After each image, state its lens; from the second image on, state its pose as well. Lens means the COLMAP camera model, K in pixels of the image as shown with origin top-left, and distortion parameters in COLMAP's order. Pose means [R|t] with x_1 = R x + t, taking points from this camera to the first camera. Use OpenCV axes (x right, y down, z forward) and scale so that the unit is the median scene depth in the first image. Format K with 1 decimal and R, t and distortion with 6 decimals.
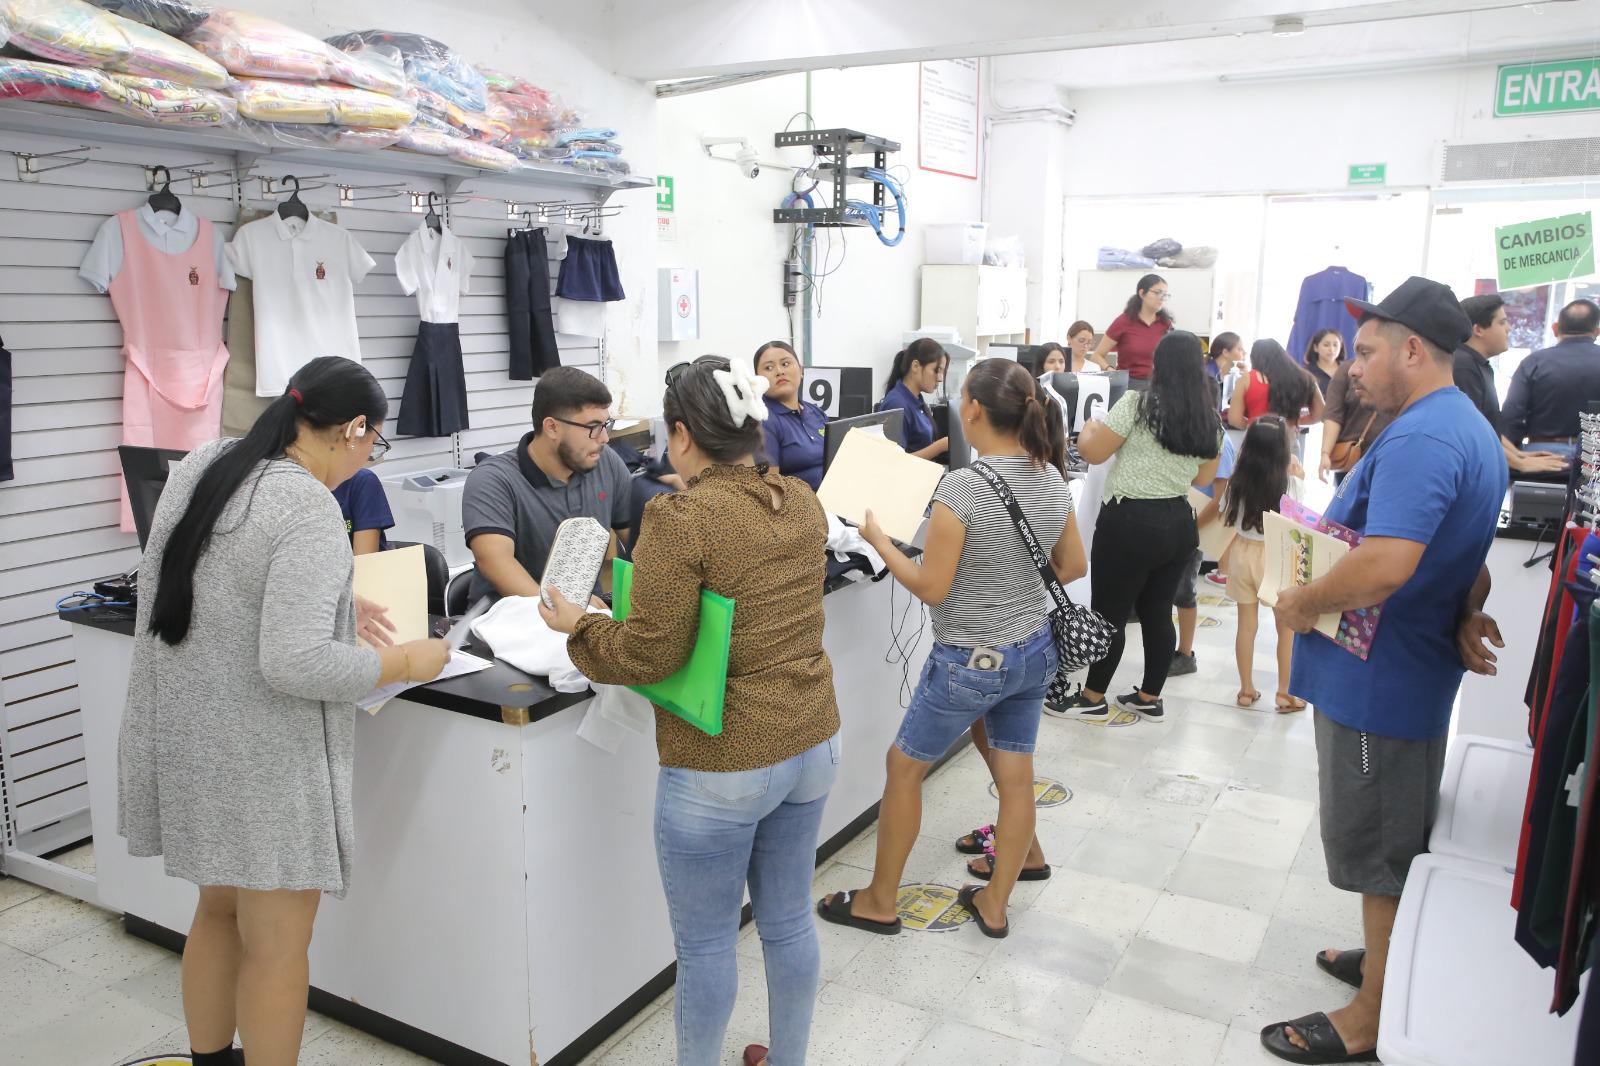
lens RADIAL K [[1250.8, 0, 800.0], [0, 1250.8, 533.0], [0, 0, 1]] dist [-0.002776, 0.002614]
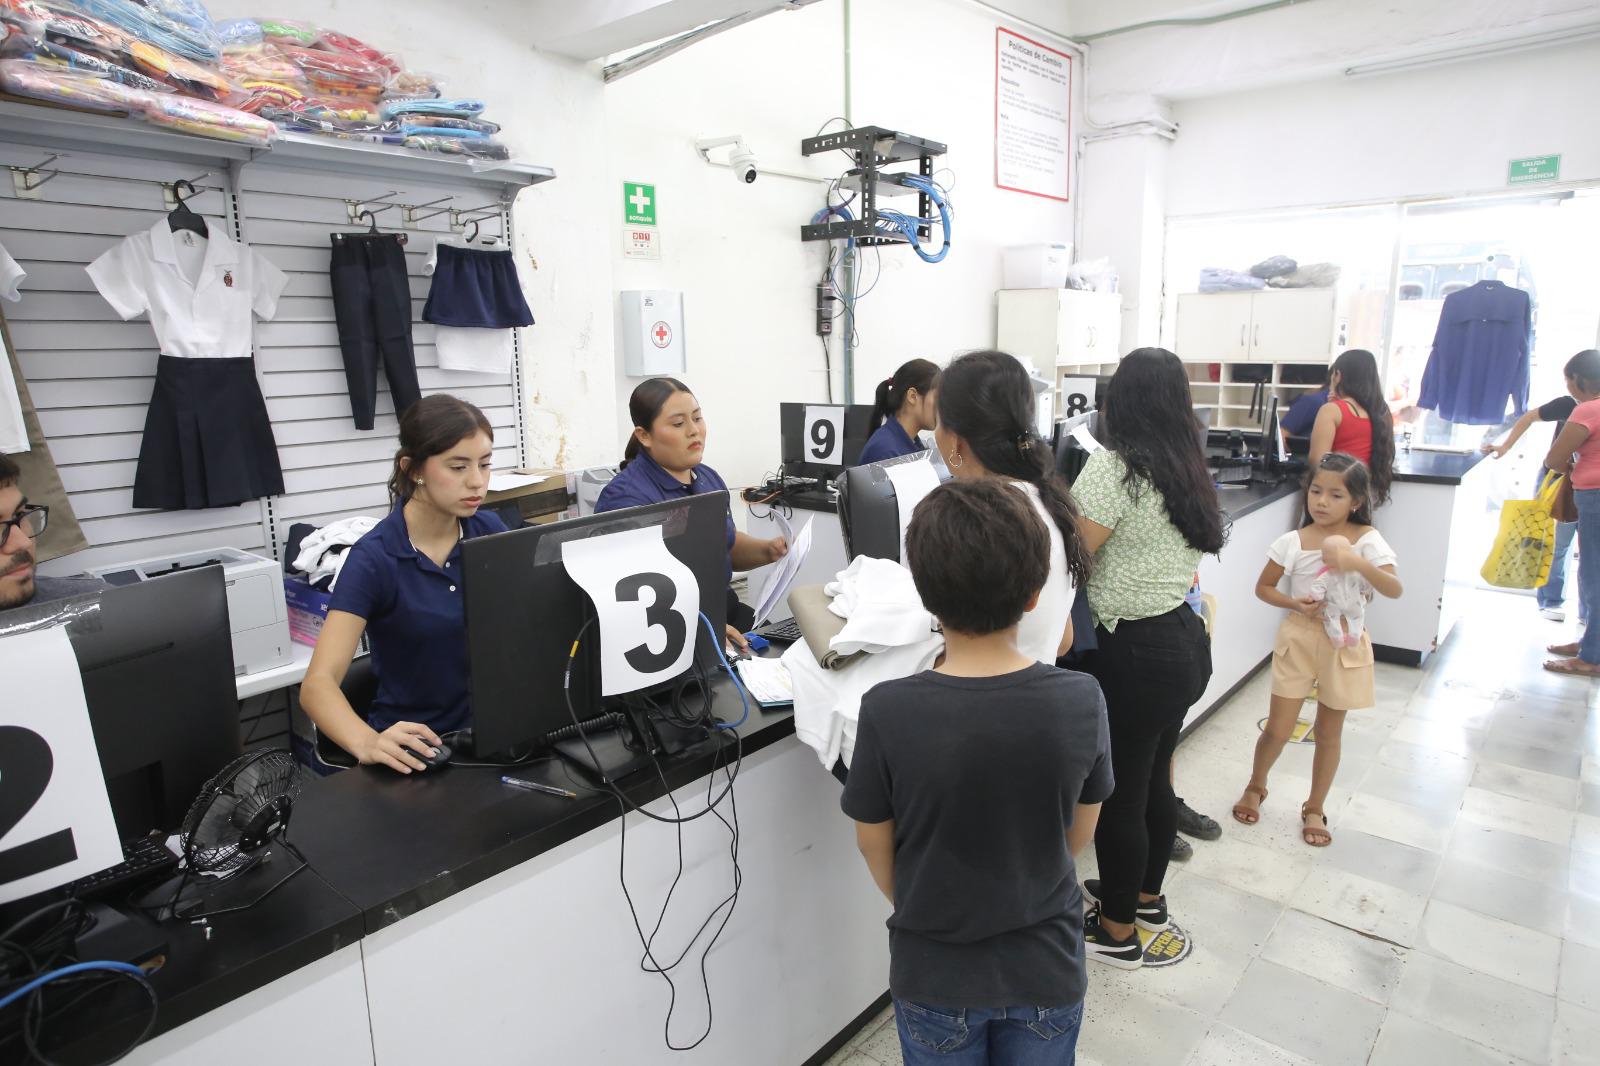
lens RADIAL K [[963.1, 0, 800.0], [0, 963.1, 533.0], [0, 0, 1]] dist [-0.057081, 0.040250]
pose [[0.981157, 0.018573, -0.192318, 0.124078], [-0.016633, 0.999793, 0.011696, -0.053500], [0.192496, -0.008277, 0.981263, 0.362626]]
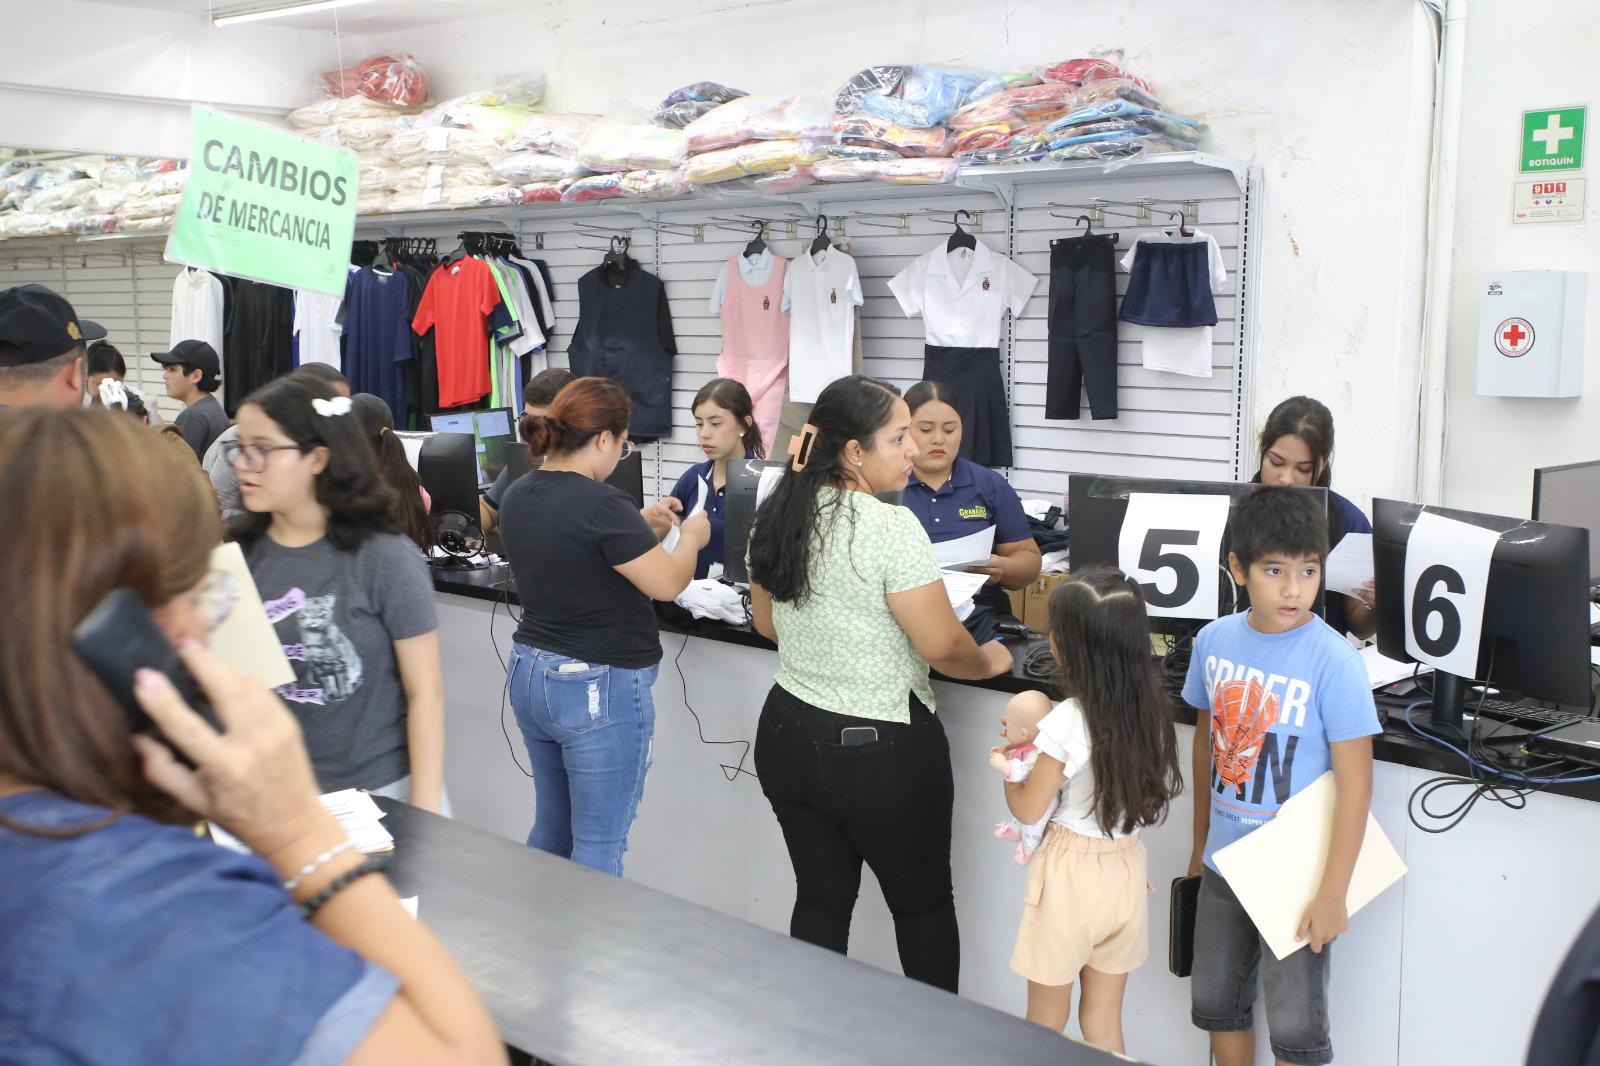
lens RADIAL K [[1716.9, 0, 800.0], [0, 1716.9, 533.0], [0, 0, 1]] dist [0.014021, 0.031044]
pose [[-0.229689, 0.120582, -0.965765, 0.719800], [-0.183384, 0.969160, 0.164620, -0.159259], [0.955831, 0.214918, -0.200493, 0.838364]]
